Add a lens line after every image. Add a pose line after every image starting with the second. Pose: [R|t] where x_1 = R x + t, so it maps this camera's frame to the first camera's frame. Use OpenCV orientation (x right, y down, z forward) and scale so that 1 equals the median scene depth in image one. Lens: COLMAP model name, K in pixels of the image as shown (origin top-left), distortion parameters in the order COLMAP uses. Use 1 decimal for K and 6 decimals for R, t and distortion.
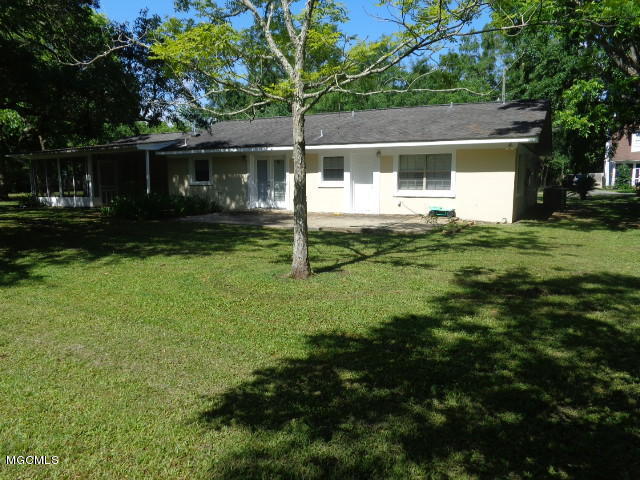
lens RADIAL K [[484.7, 0, 317.1], [0, 484.7, 239.7], [0, 0, 1]] dist [-0.009318, 0.005188]
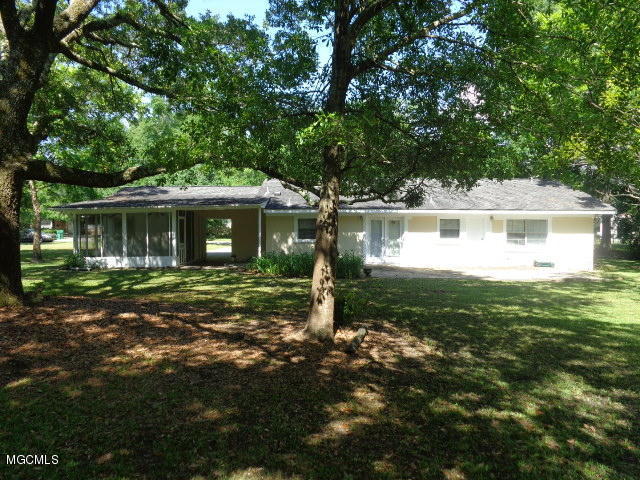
lens RADIAL K [[484.7, 0, 322.6], [0, 484.7, 239.9], [0, 0, 1]] dist [-0.009318, 0.005188]
pose [[0.884922, 0.001239, 0.465738, -0.748468], [0.053494, 0.993108, -0.104282, -0.009081], [-0.462658, 0.117195, 0.878757, 0.073984]]
